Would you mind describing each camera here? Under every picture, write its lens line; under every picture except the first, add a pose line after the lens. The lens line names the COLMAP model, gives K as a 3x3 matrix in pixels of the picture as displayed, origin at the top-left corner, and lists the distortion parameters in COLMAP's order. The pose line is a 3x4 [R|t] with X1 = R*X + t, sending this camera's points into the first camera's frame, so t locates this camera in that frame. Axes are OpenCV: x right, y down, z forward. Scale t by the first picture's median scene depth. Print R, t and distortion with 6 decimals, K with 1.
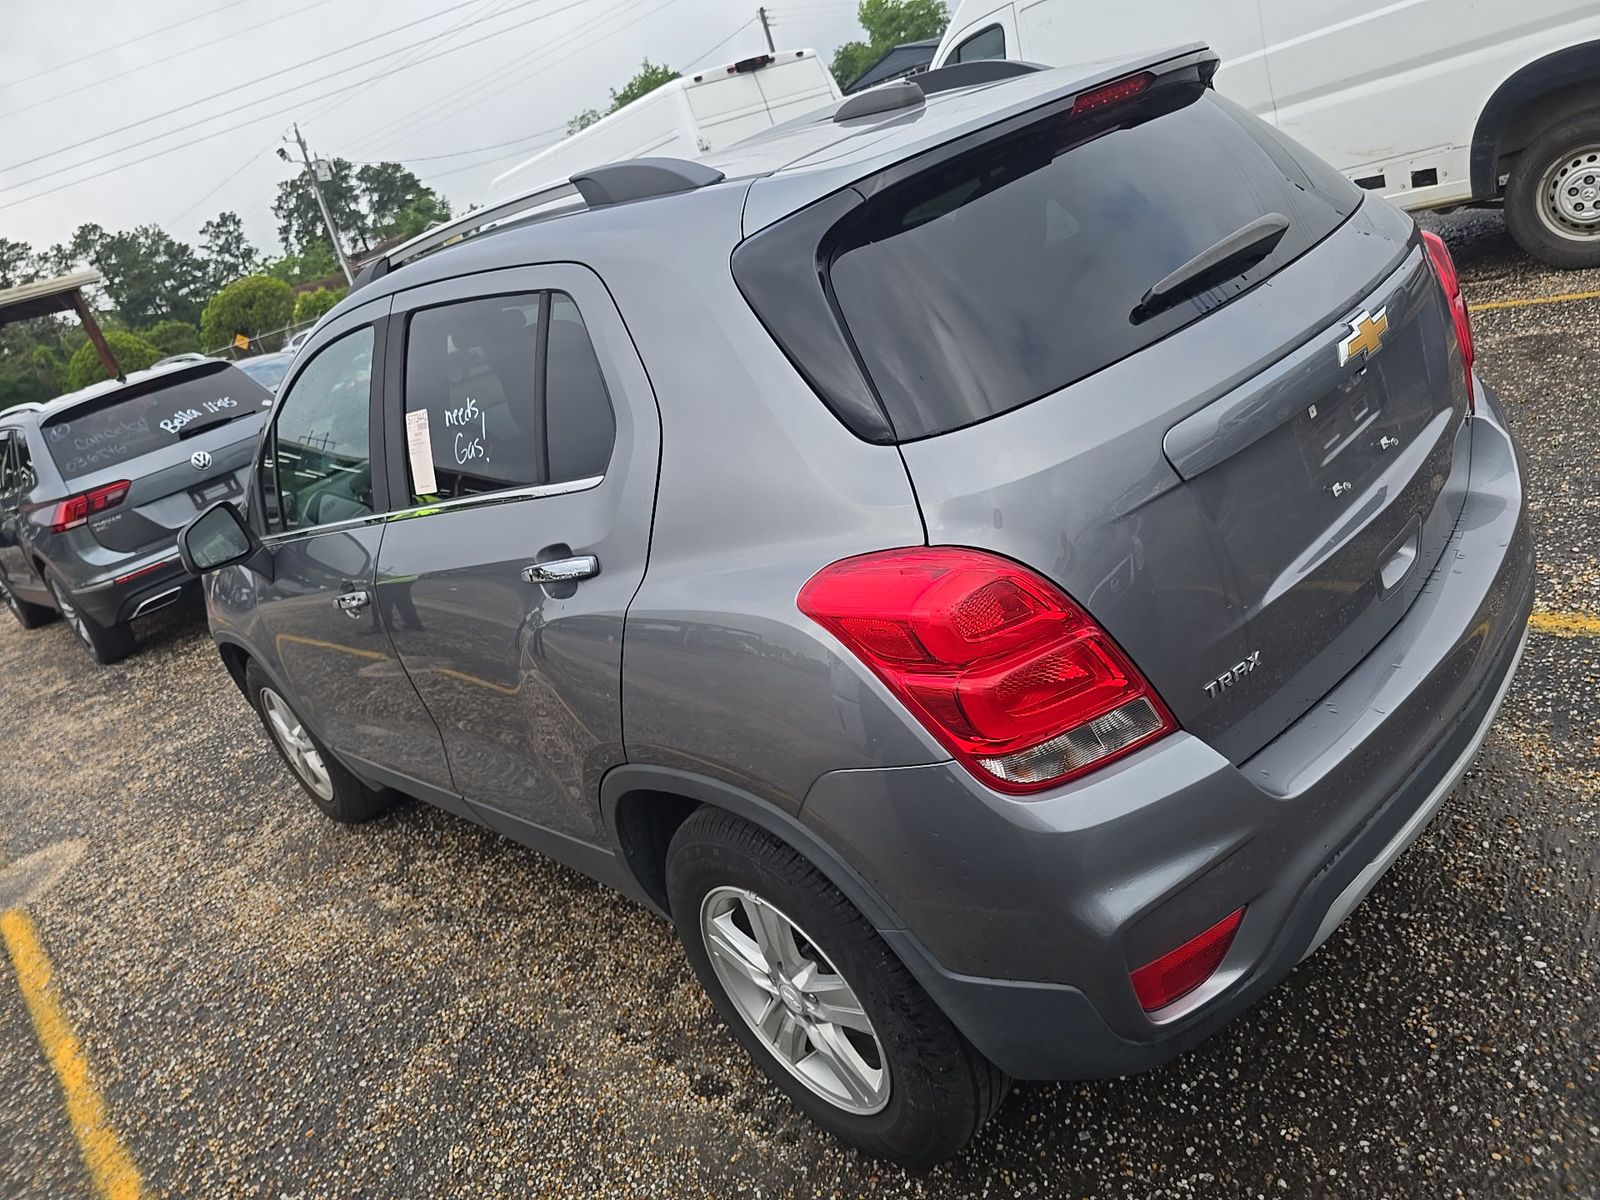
lens RADIAL K [[1067.5, 0, 793.6], [0, 1067.5, 600.1], [0, 0, 1]] dist [0.040230, -0.038420]
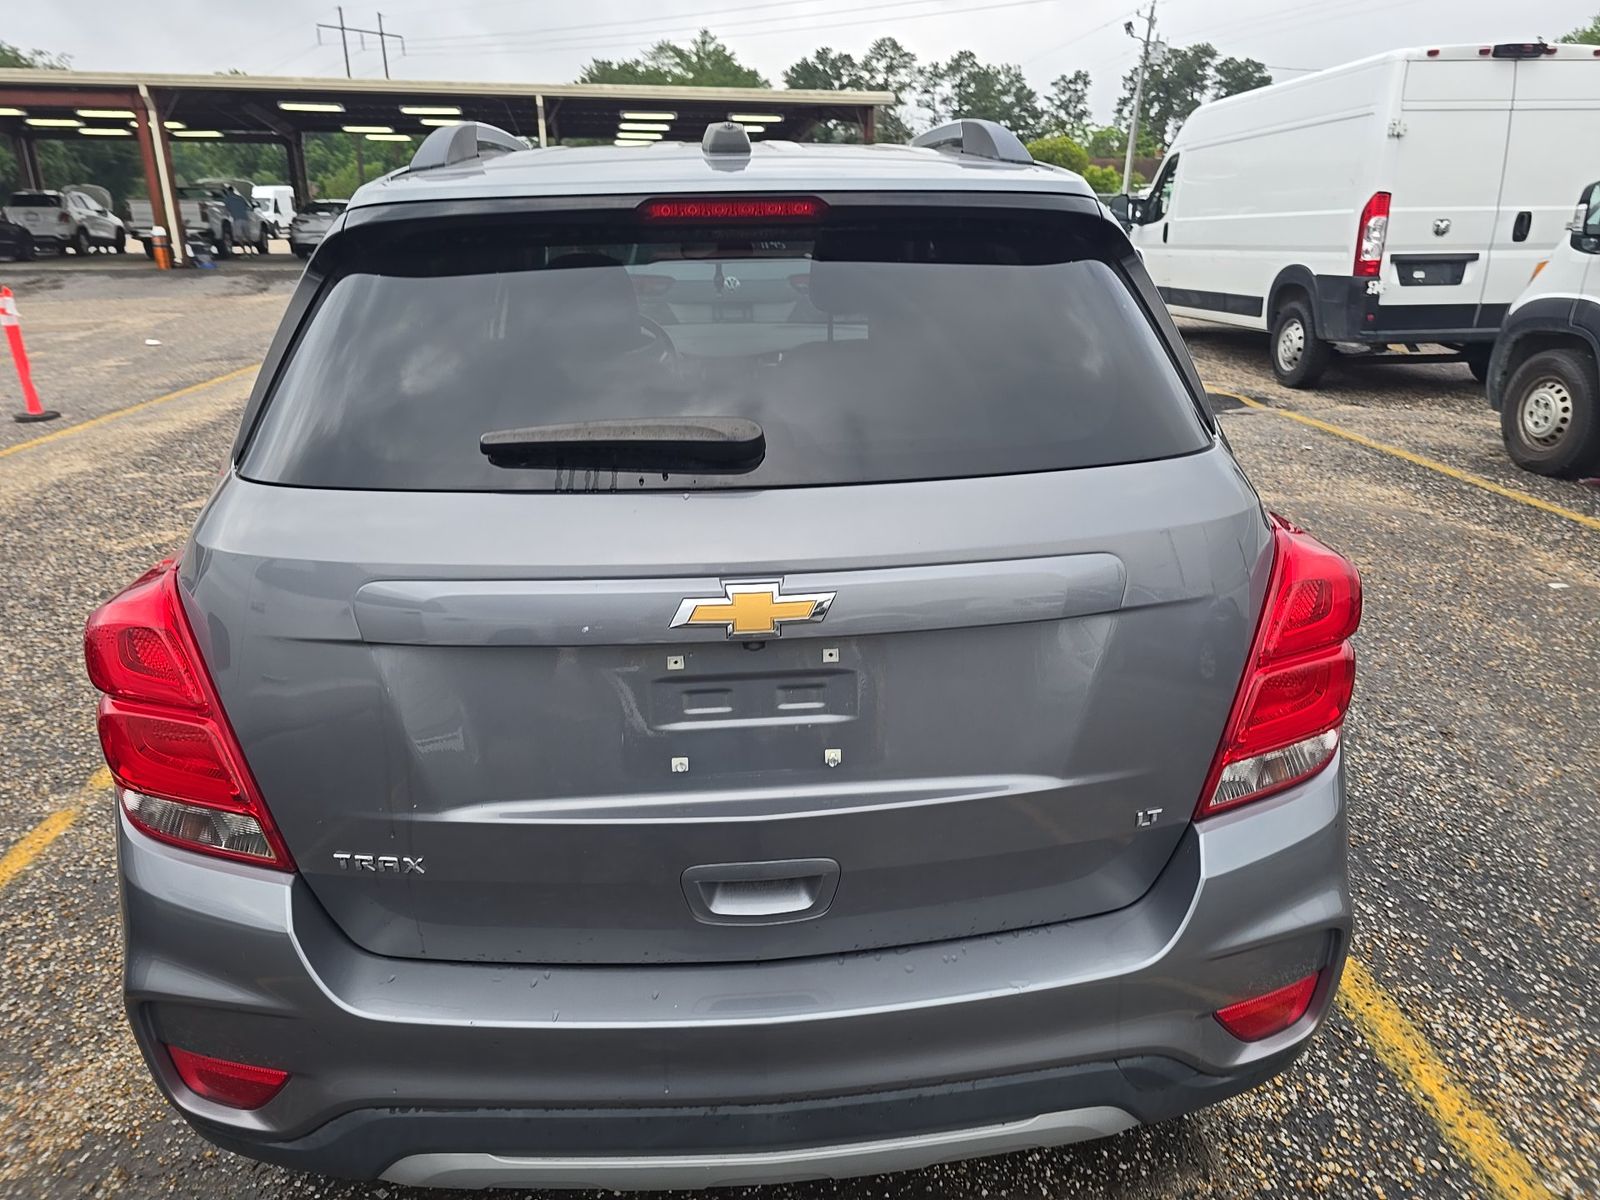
lens RADIAL K [[1067.5, 0, 793.6], [0, 1067.5, 600.1], [0, 0, 1]] dist [0.040230, -0.038420]
pose [[0.720298, 0.487901, -0.493075, 0.032963], [-0.443742, 0.870452, 0.213088, -0.015373], [0.533164, 0.065311, 0.843487, 0.013949]]
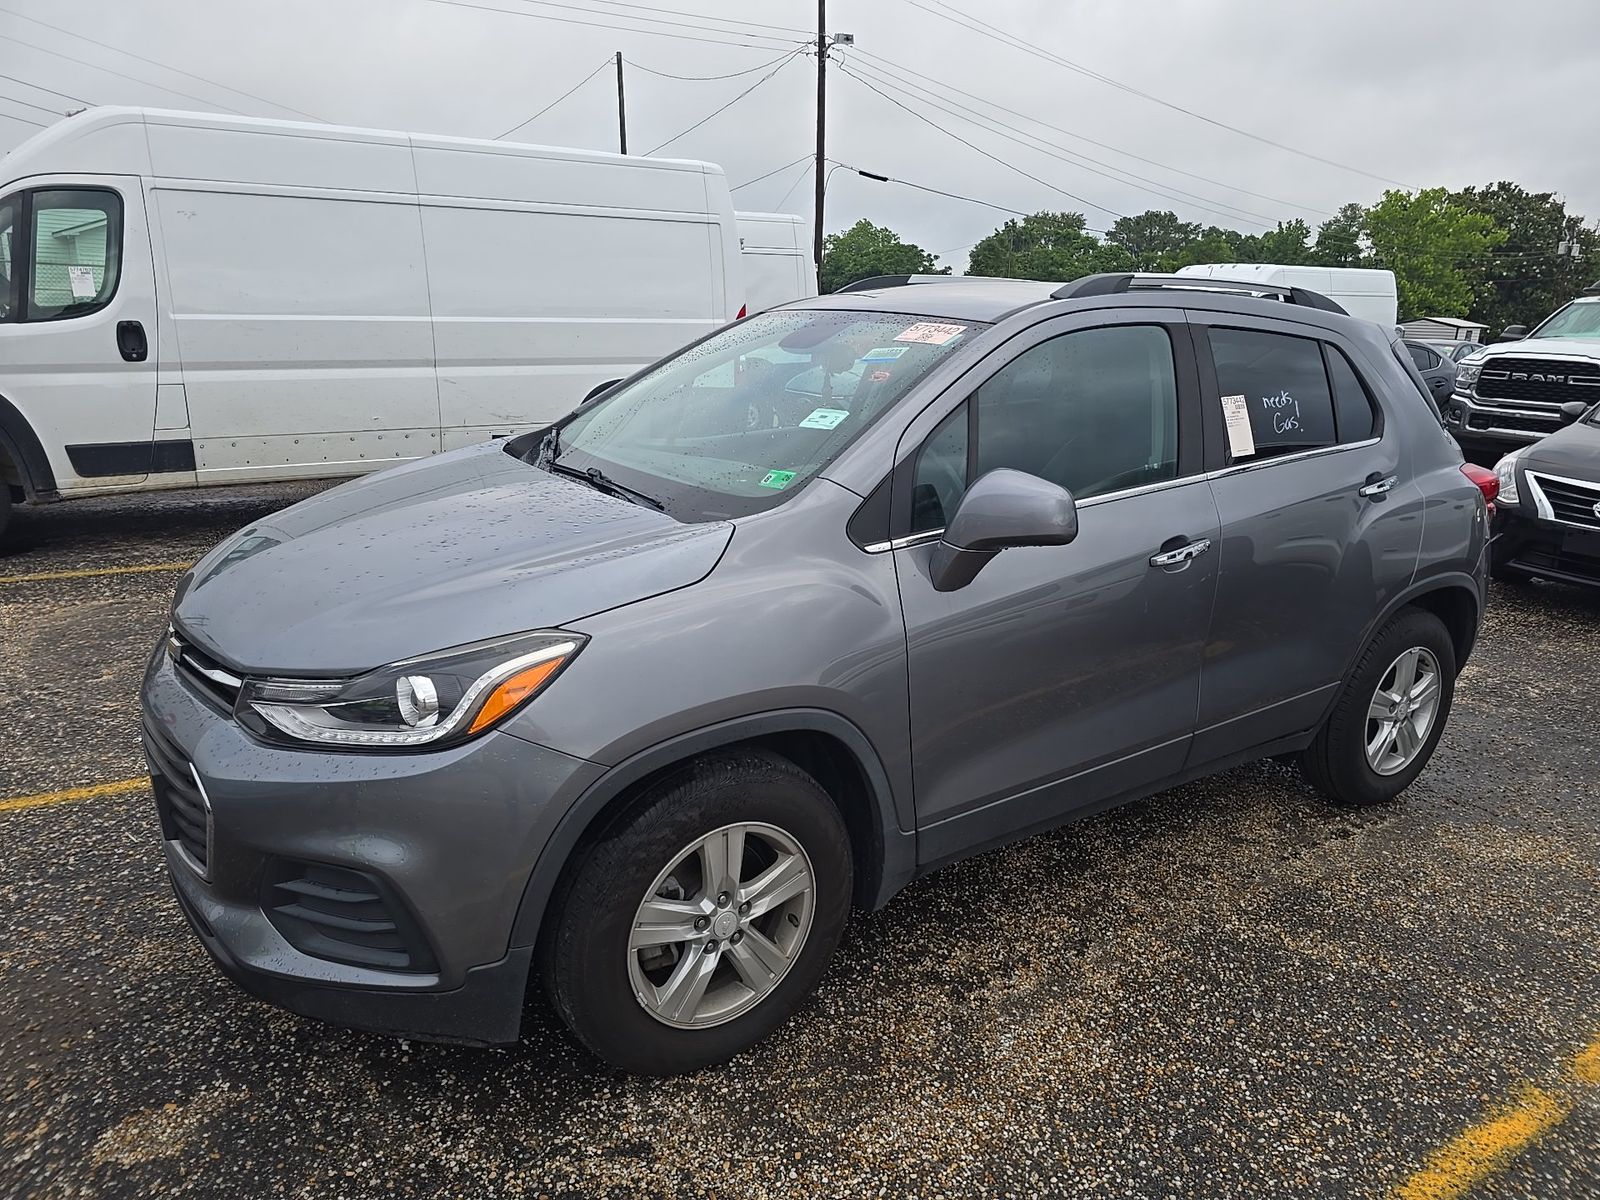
lens RADIAL K [[1067.5, 0, 793.6], [0, 1067.5, 600.1], [0, 0, 1]] dist [0.040230, -0.038420]
pose [[0.173187, 0.049833, 0.983627, -1.666952], [0.273120, 0.957120, -0.096578, 0.047238], [-0.946262, 0.285374, 0.152150, 1.313299]]
